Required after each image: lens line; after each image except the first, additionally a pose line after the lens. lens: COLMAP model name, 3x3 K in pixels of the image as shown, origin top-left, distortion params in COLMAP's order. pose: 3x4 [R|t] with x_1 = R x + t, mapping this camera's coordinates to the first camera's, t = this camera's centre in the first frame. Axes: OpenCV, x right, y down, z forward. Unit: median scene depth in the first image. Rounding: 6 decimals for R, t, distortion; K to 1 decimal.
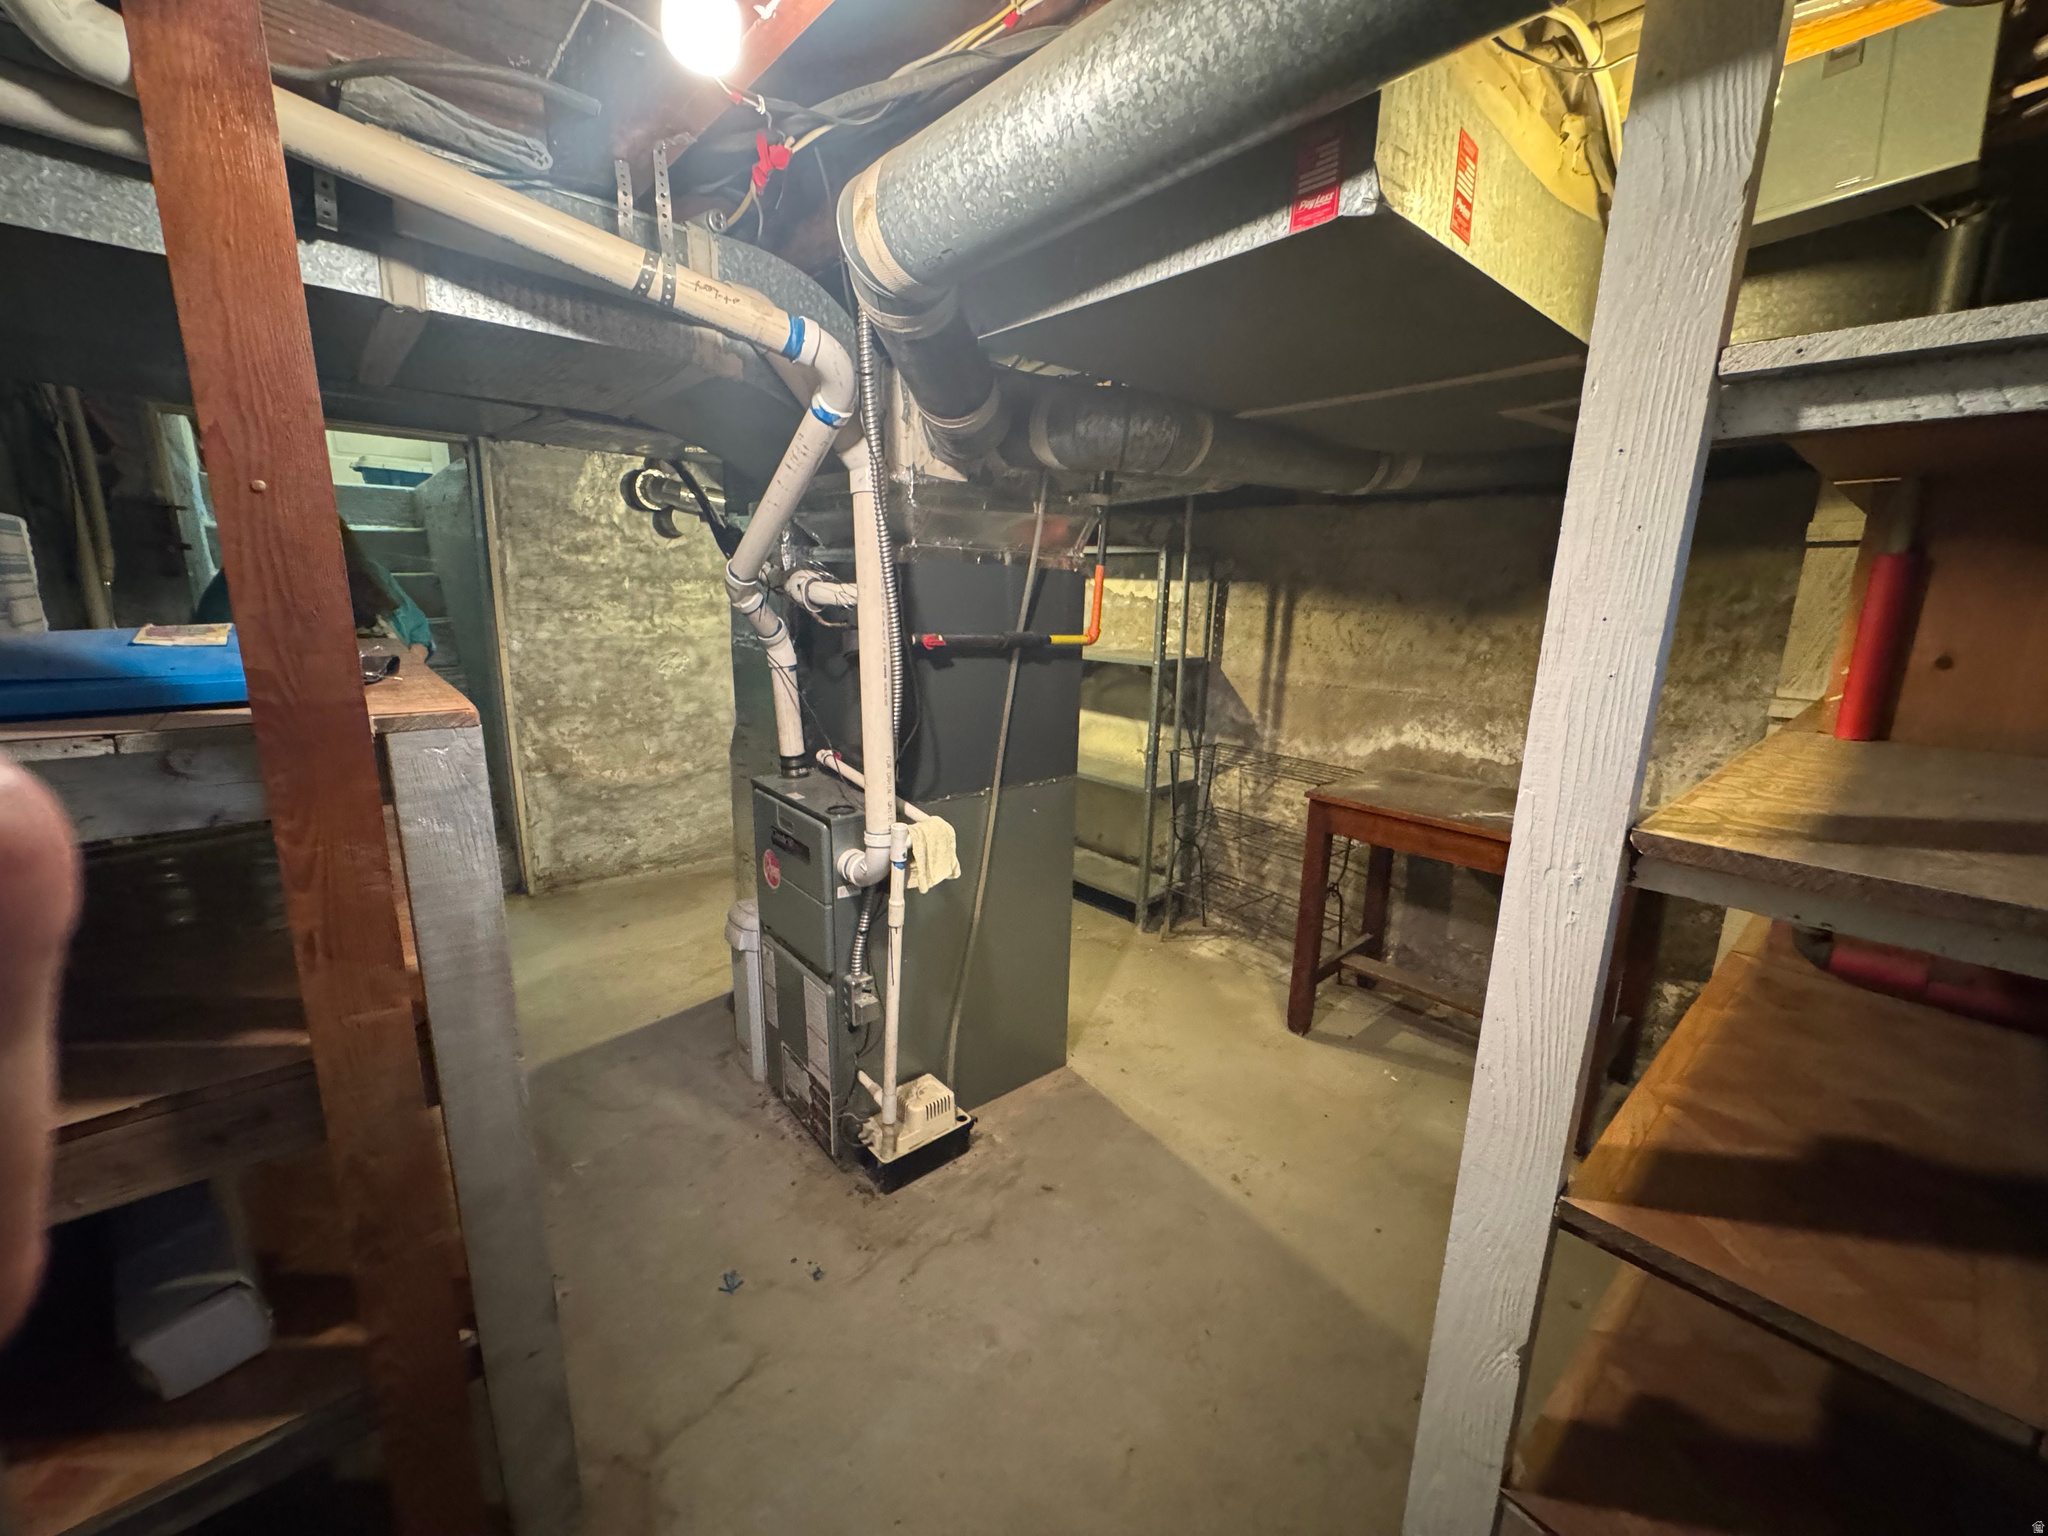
lens RADIAL K [[818.1, 0, 1028.5], [0, 818.1, 762.0], [0, 0, 1]] dist [-0.003048, 0.000846]
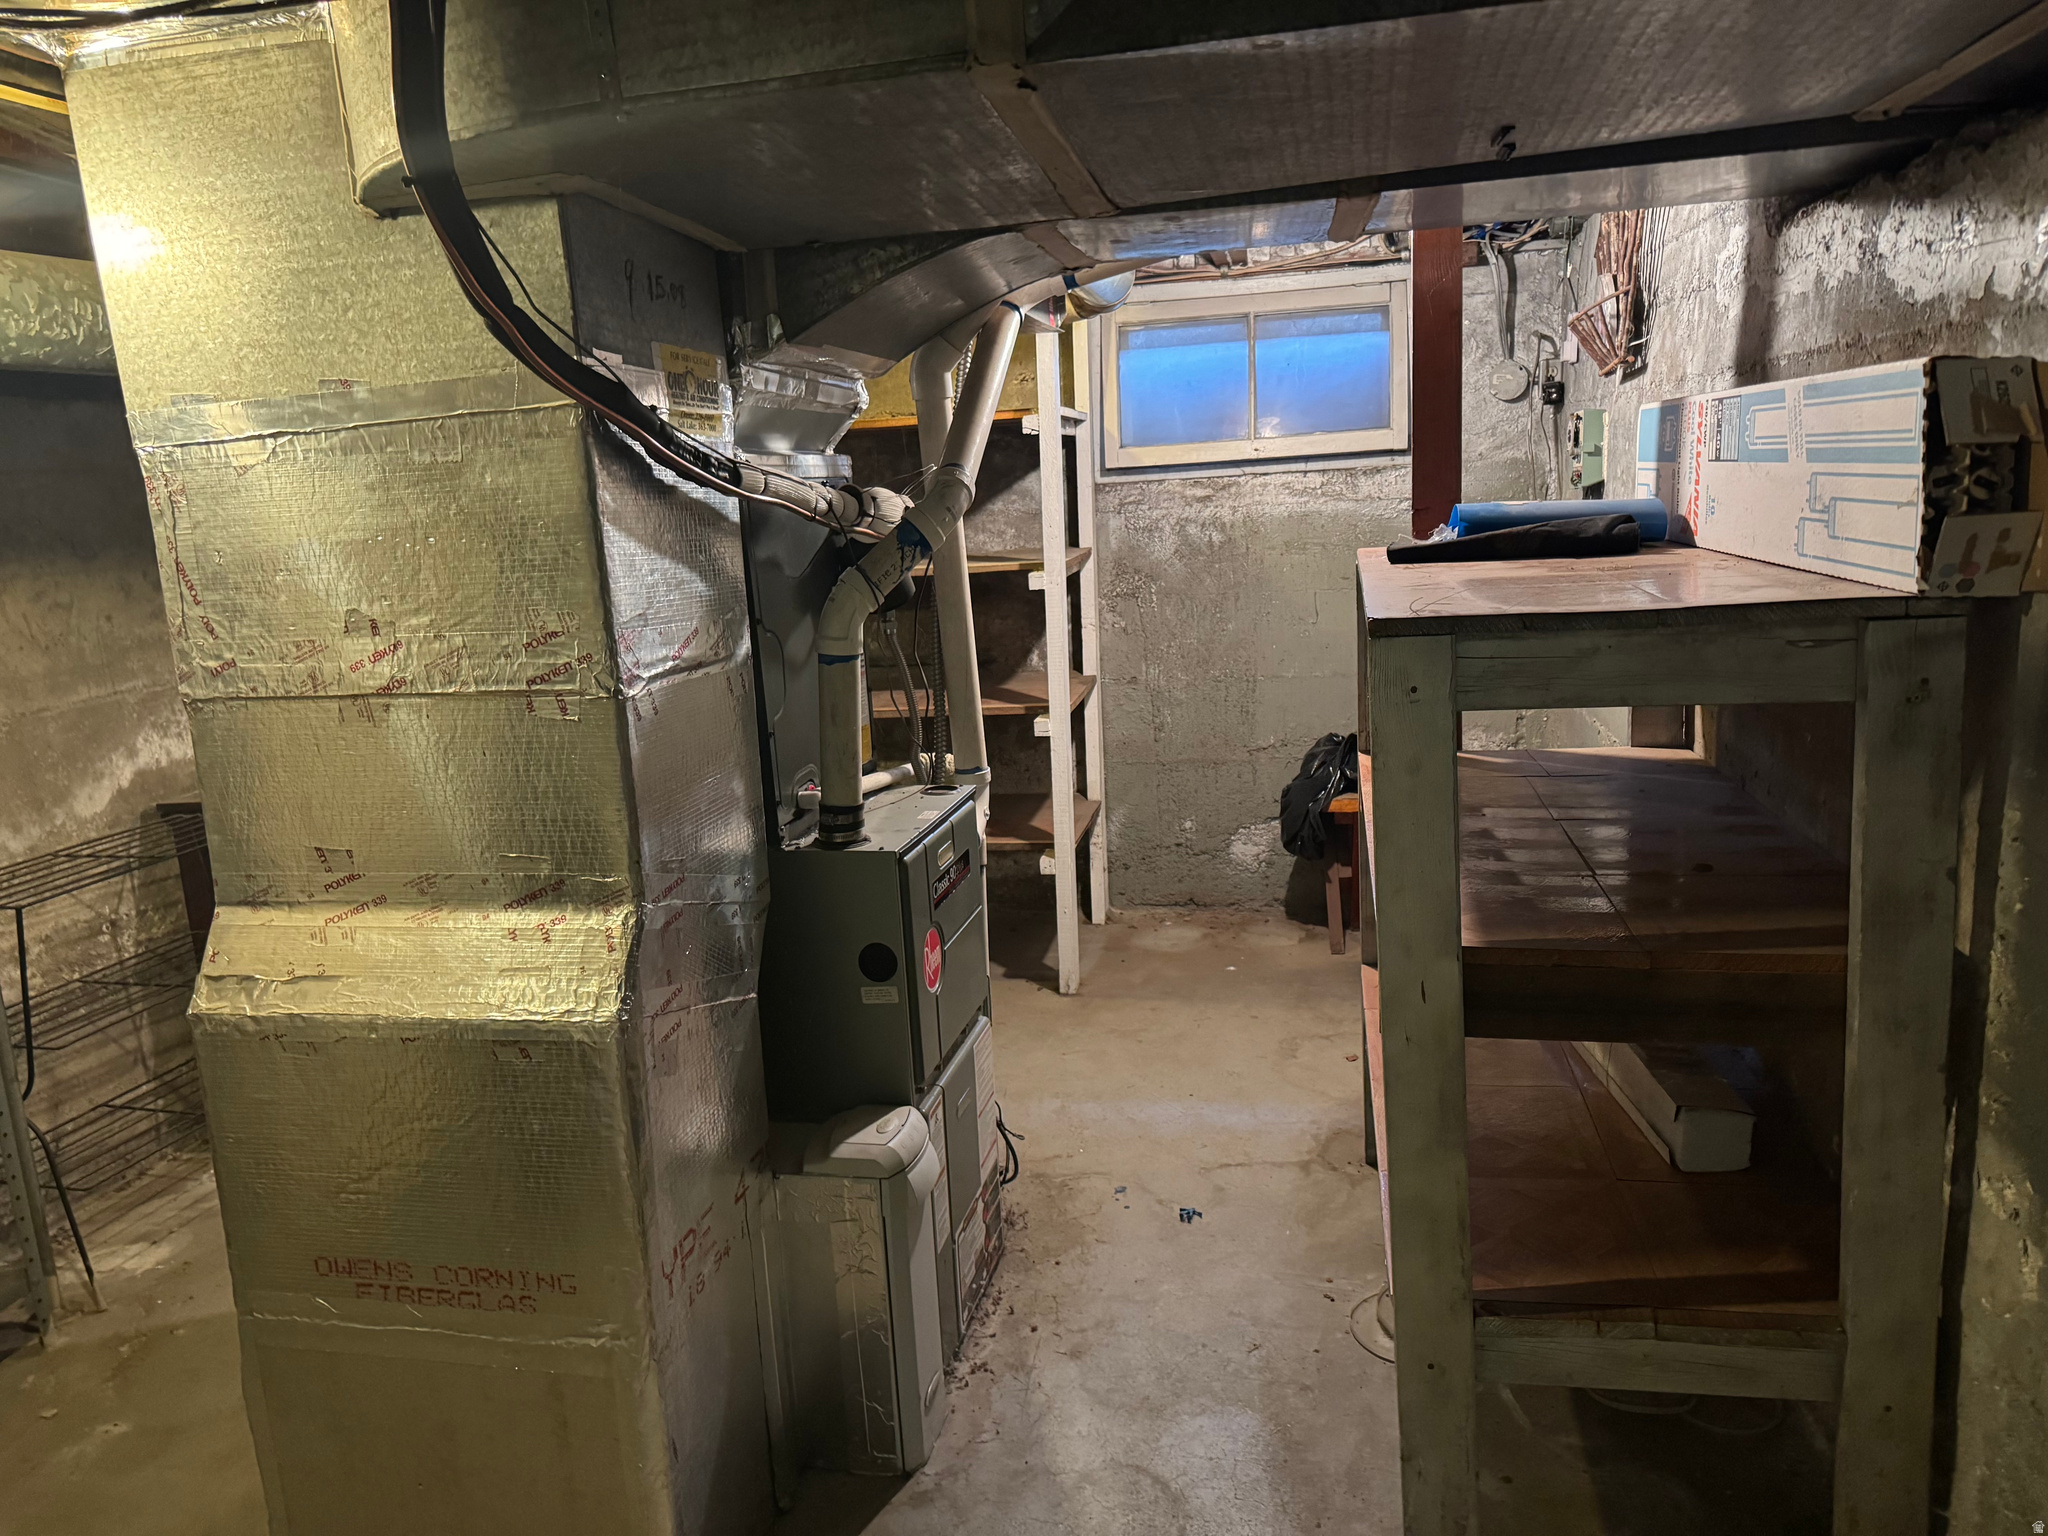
lens RADIAL K [[1435.0, 0, 1029.6], [0, 1435.0, 751.1], [0, 0, 1]] dist [0.063596, -0.078111]
pose [[-0.599550, -0.140988, 0.787821, -0.855210], [0.213905, 0.920324, 0.327487, -0.257603], [-0.771223, 0.364864, -0.521622, 1.037175]]
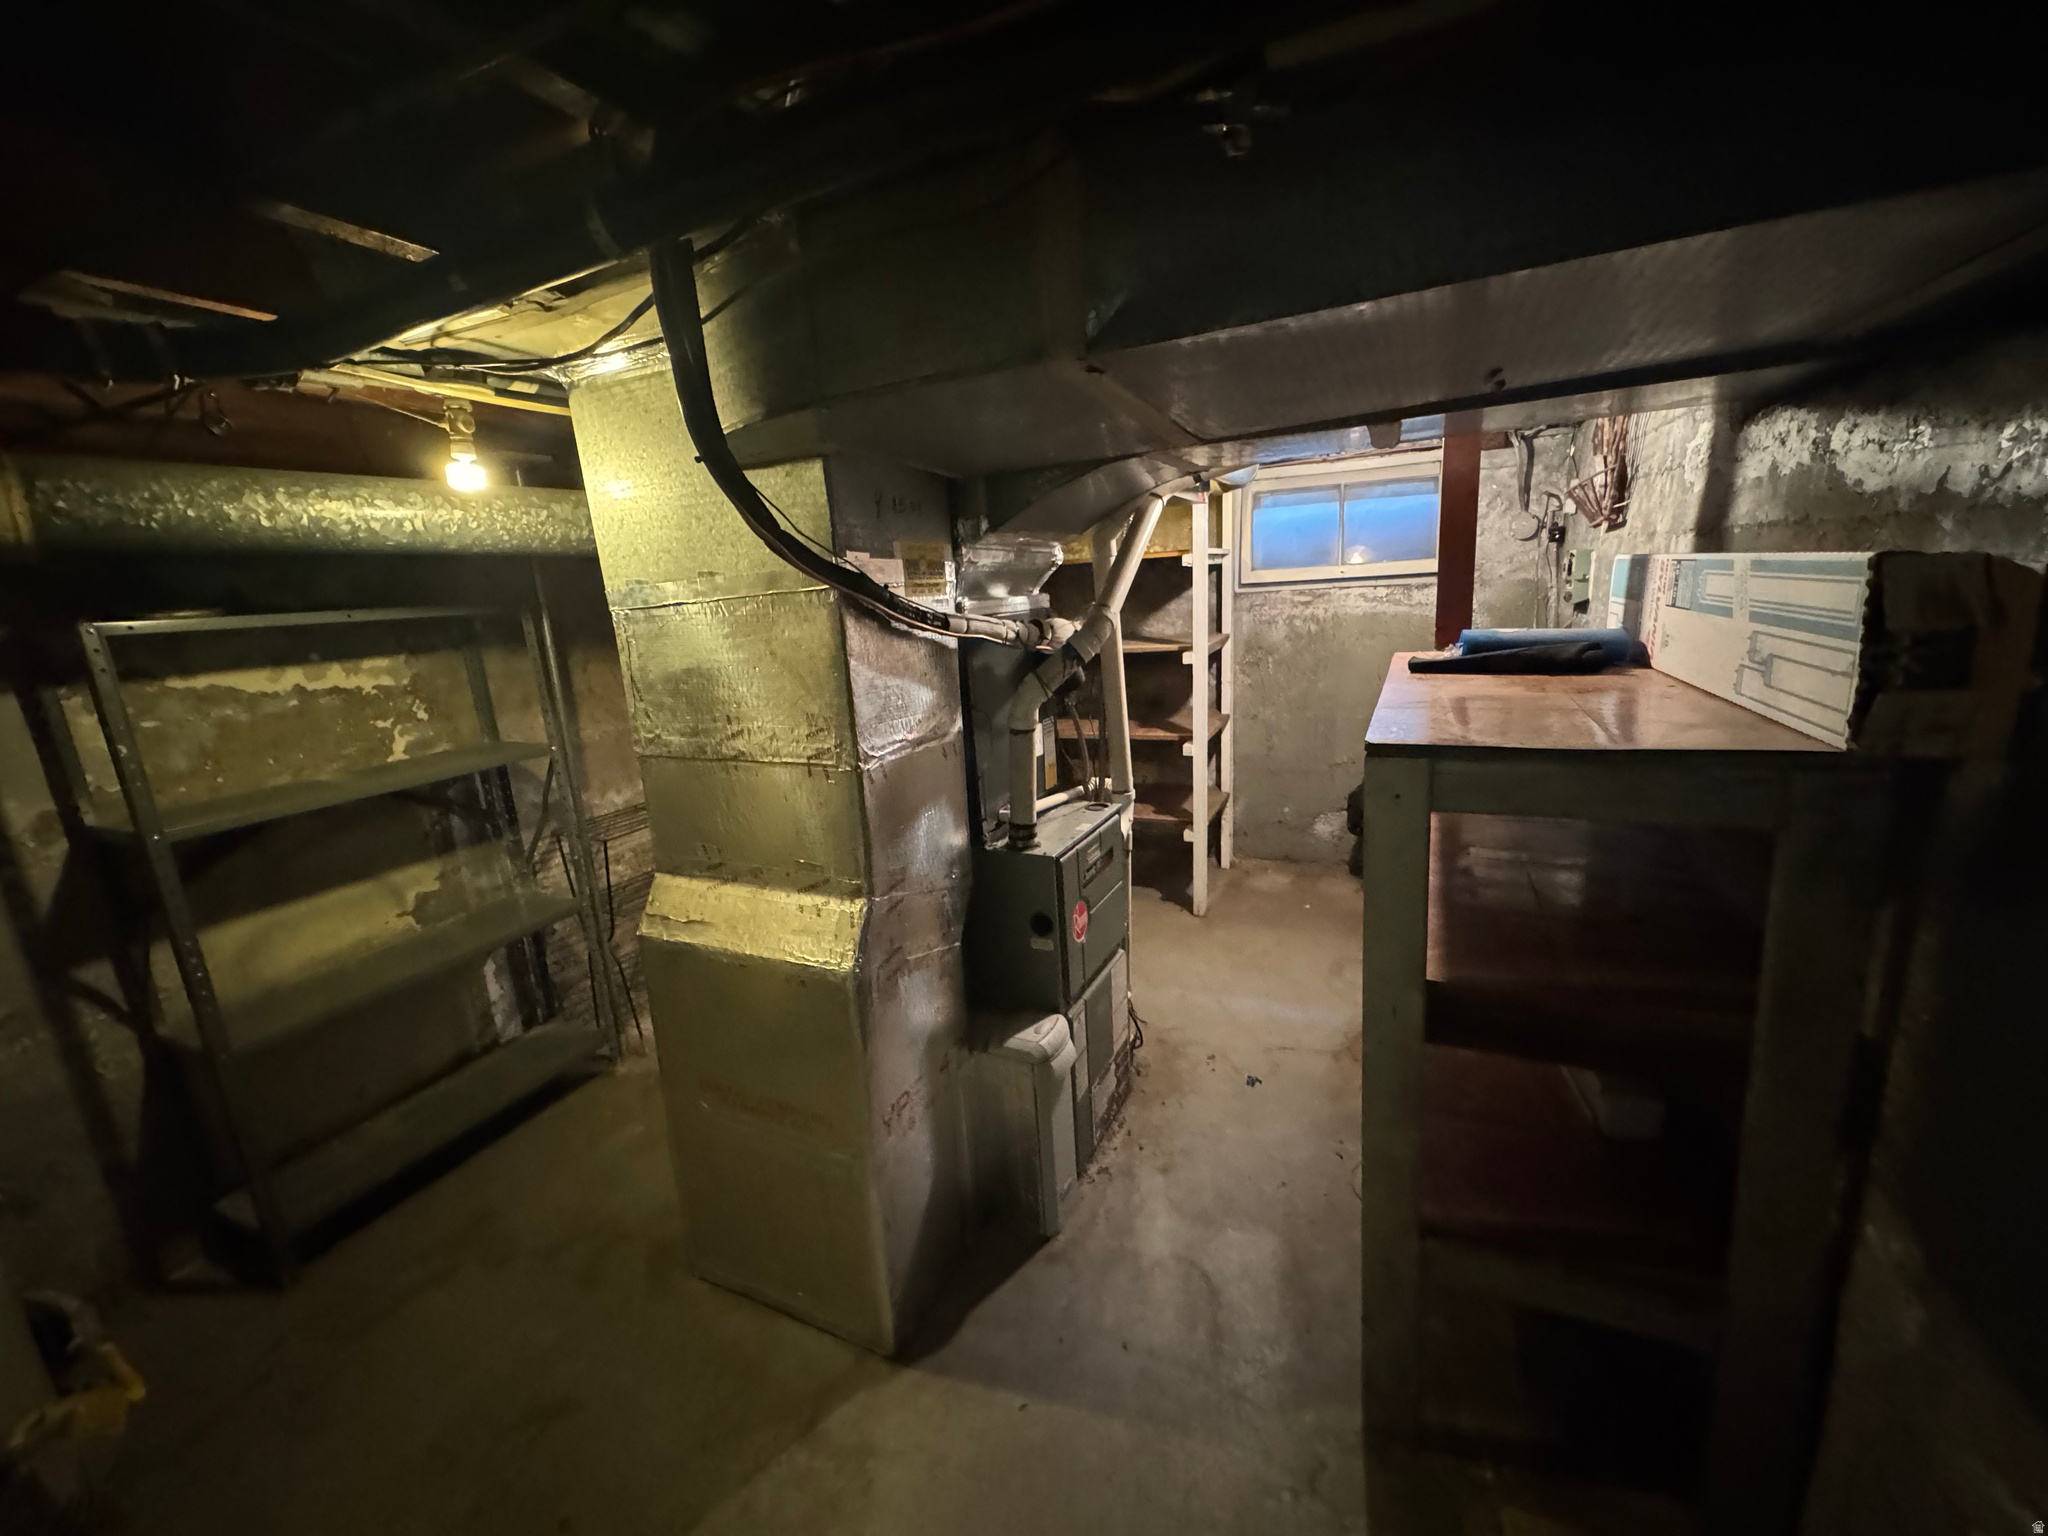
lens RADIAL K [[818.1, 0, 1020.1], [0, 818.1, 764.4], [0, 0, 1]] dist [-0.003048, 0.000846]
pose [[-0.393046, -0.199043, 0.897718, -0.806357], [0.252360, 0.915453, 0.313465, -0.263693], [-0.884211, 0.349754, -0.309584, 0.928291]]
